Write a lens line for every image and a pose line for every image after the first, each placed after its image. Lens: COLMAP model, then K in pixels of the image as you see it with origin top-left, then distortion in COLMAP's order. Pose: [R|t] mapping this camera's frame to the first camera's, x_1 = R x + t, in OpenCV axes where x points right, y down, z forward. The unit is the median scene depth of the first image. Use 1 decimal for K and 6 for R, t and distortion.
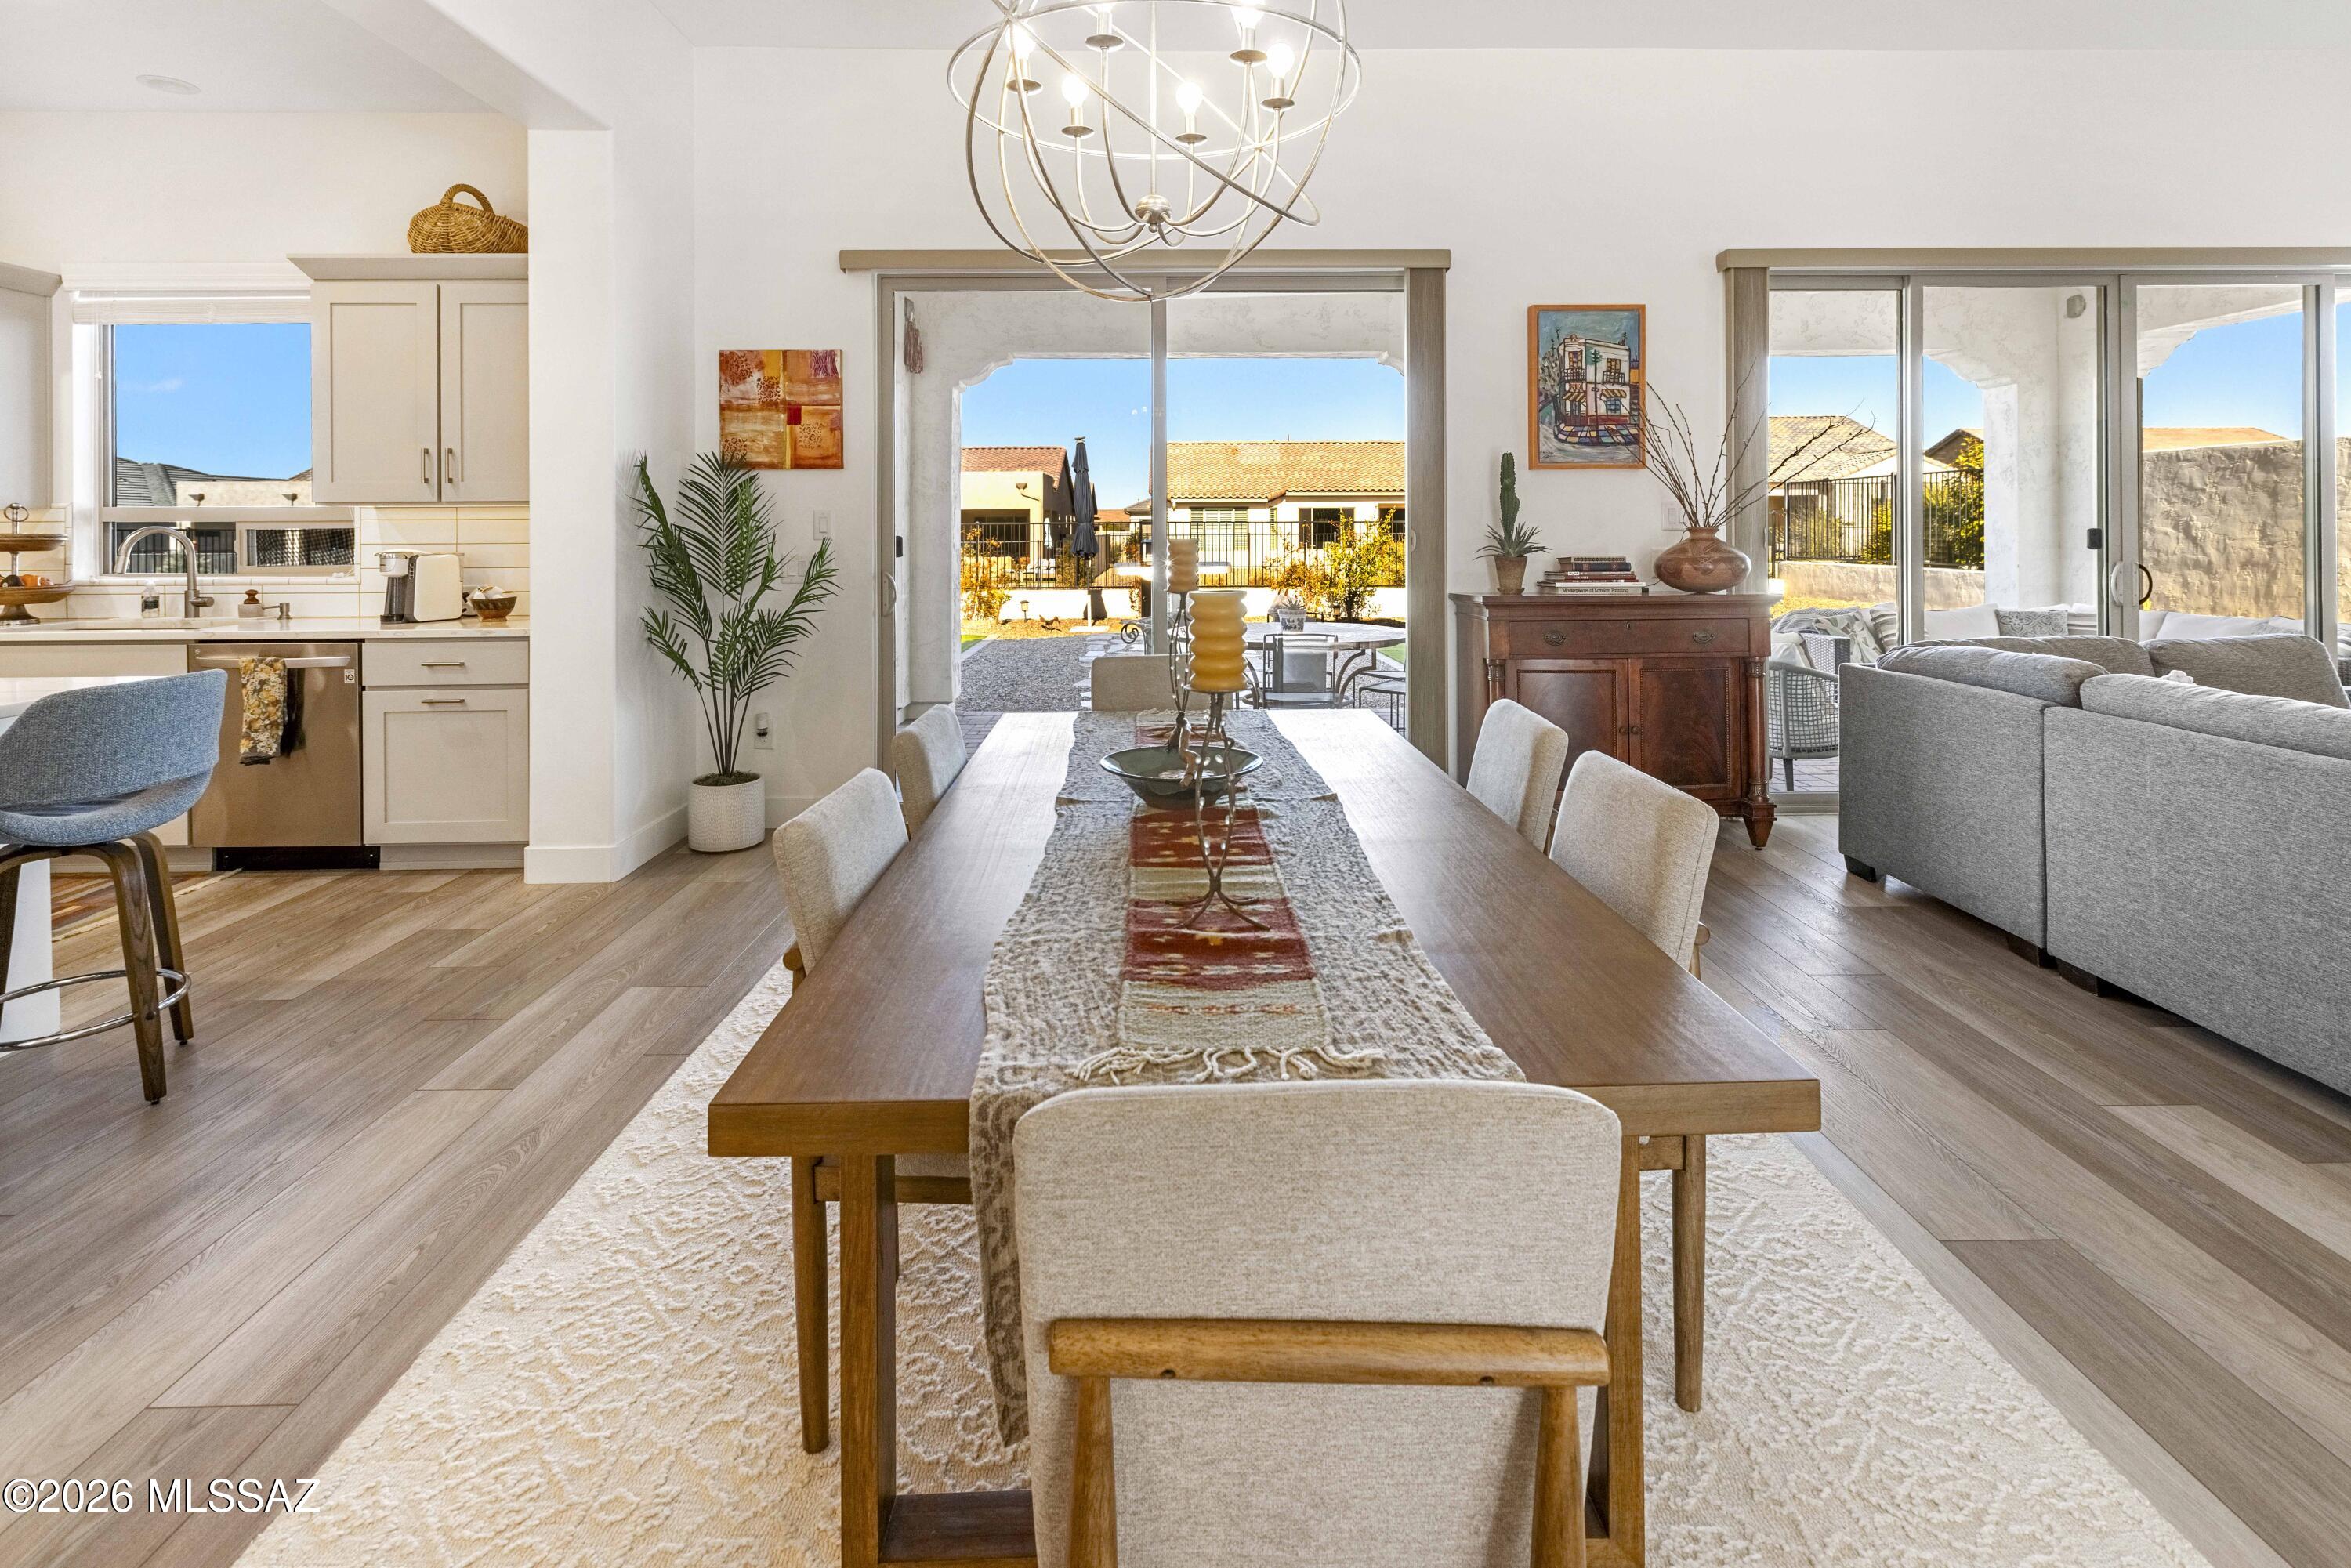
lens RADIAL K [[1147.0, 0, 1233.7], [0, 1147.0, 632.7], [0, 0, 1]] dist [0.016145, 0.001145]
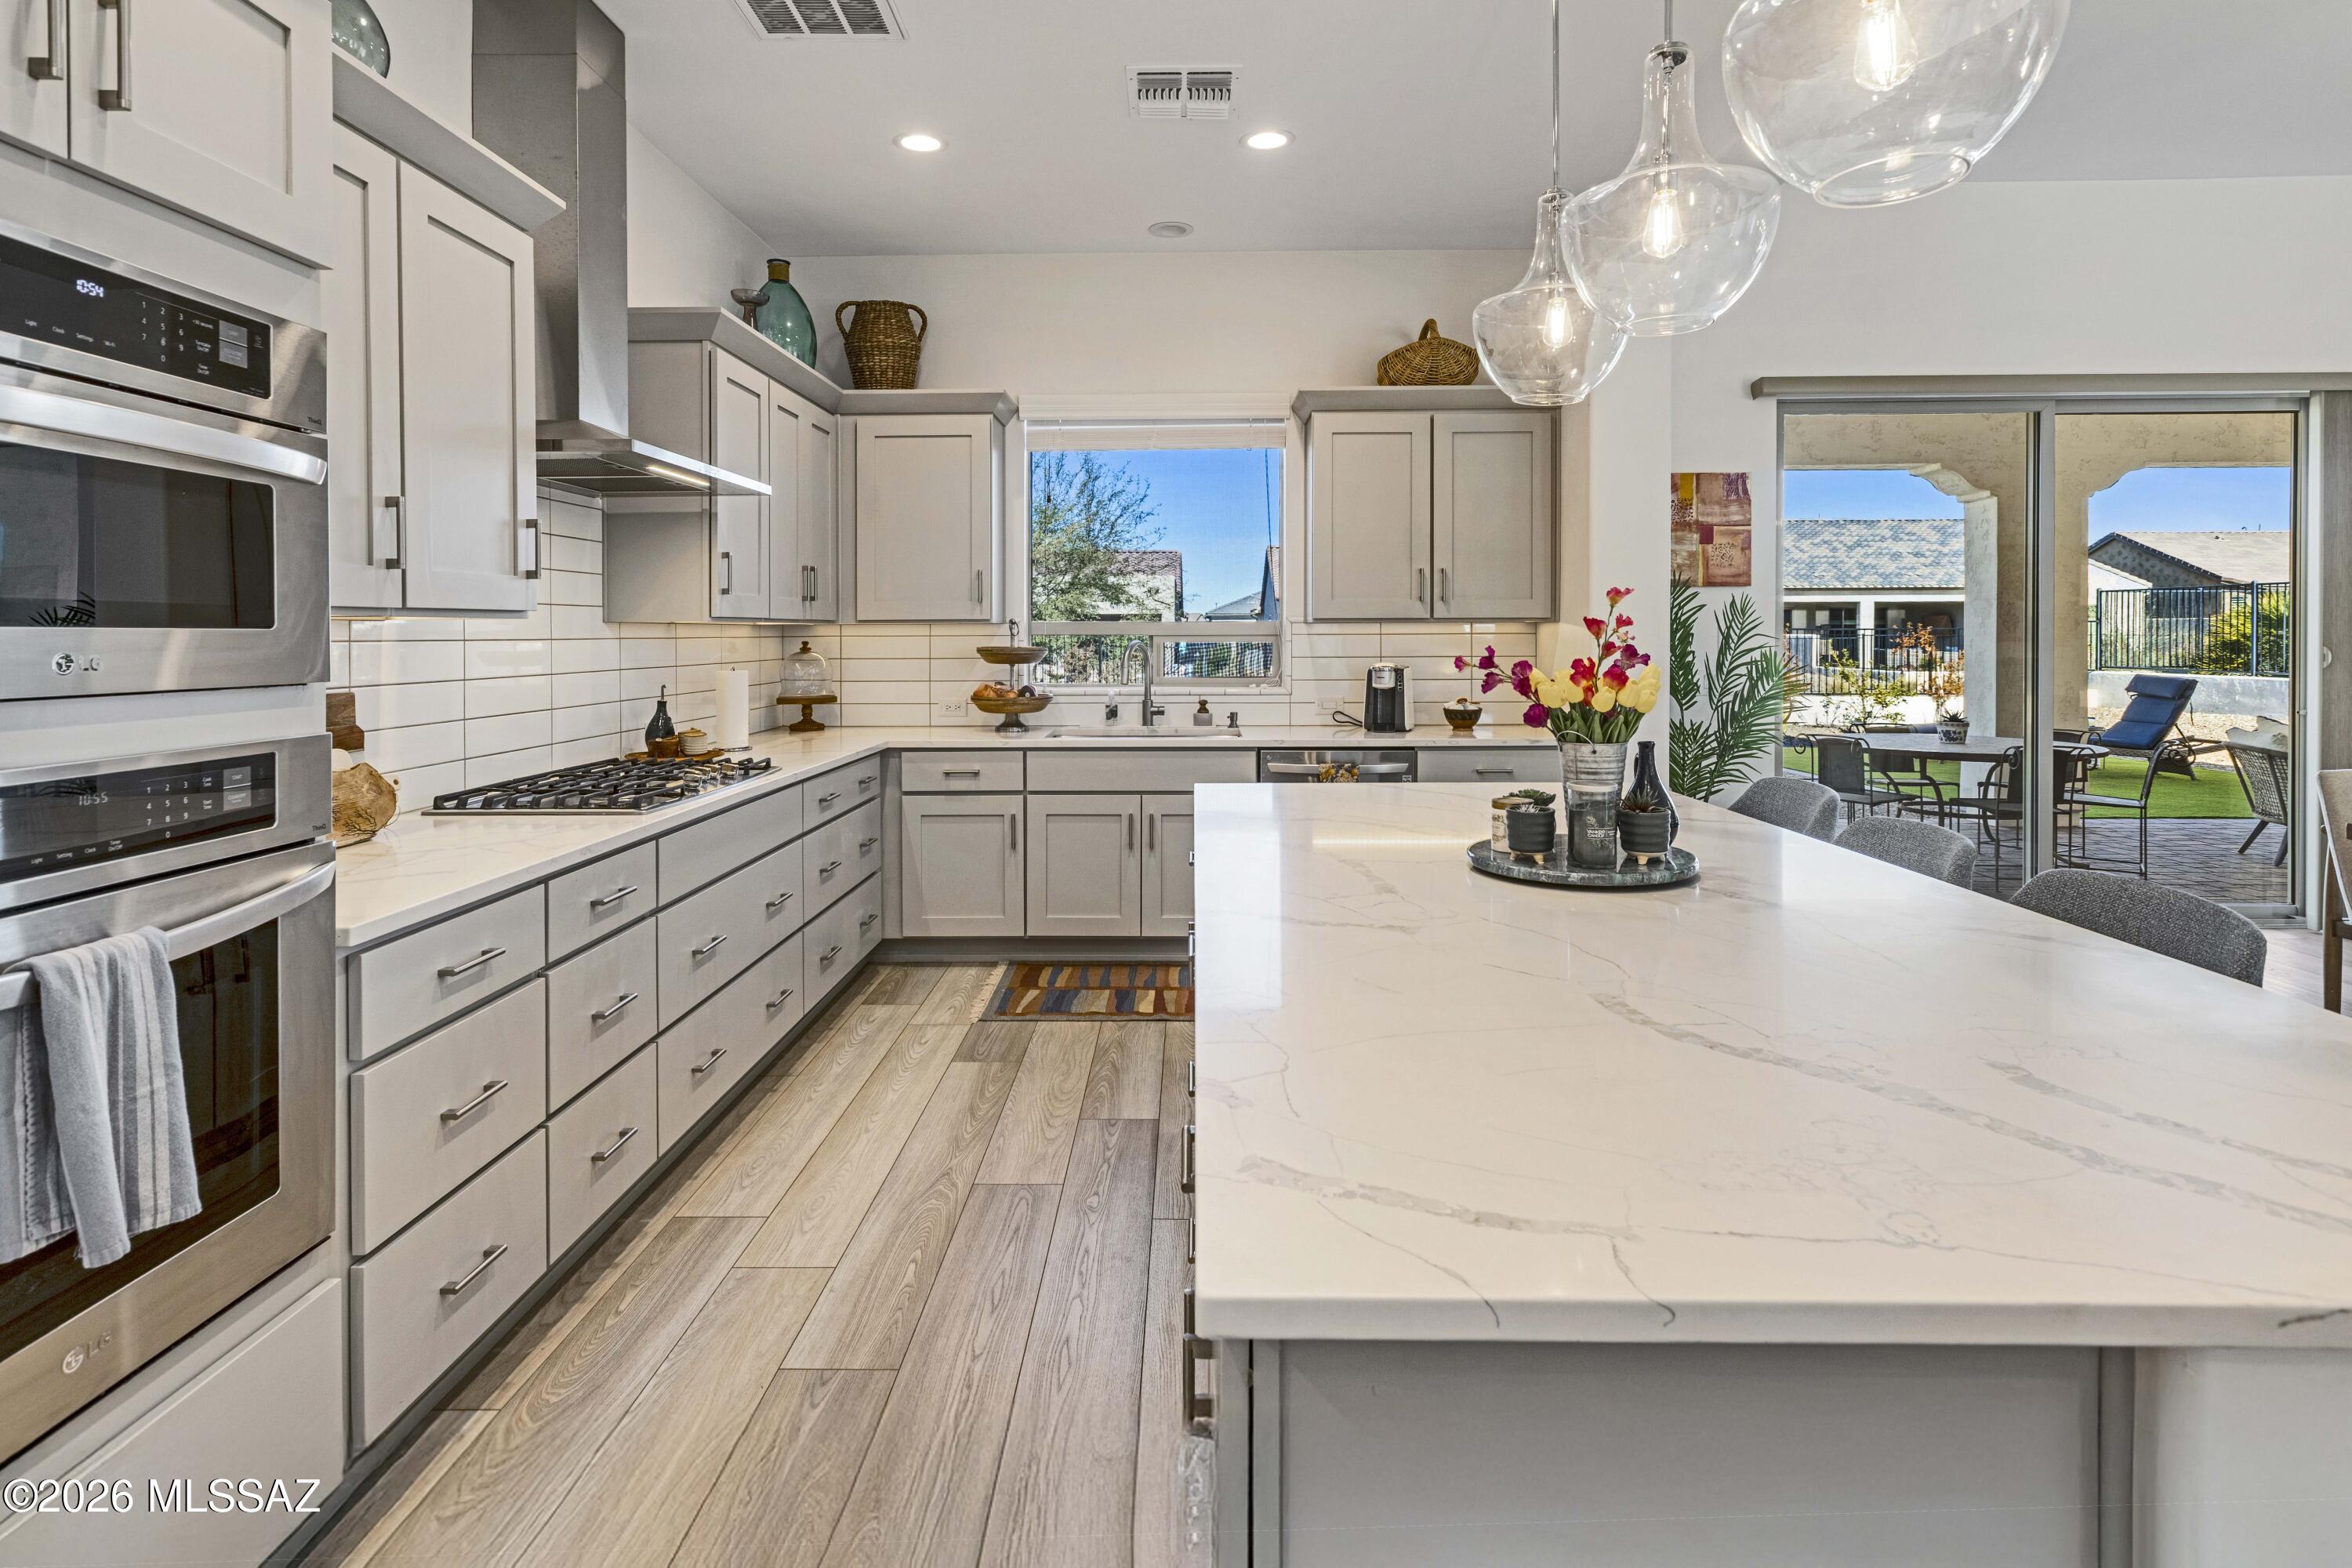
lens RADIAL K [[1165.1, 0, 1191.8], [0, 1165.1, 766.8], [0, 0, 1]] dist [-0.004022, -0.000659]
pose [[0.999287, 0.008468, -0.036789, -0.806171], [-0.007563, 0.999667, 0.024681, -0.002103], [0.036986, -0.024385, 0.999018, -0.072789]]
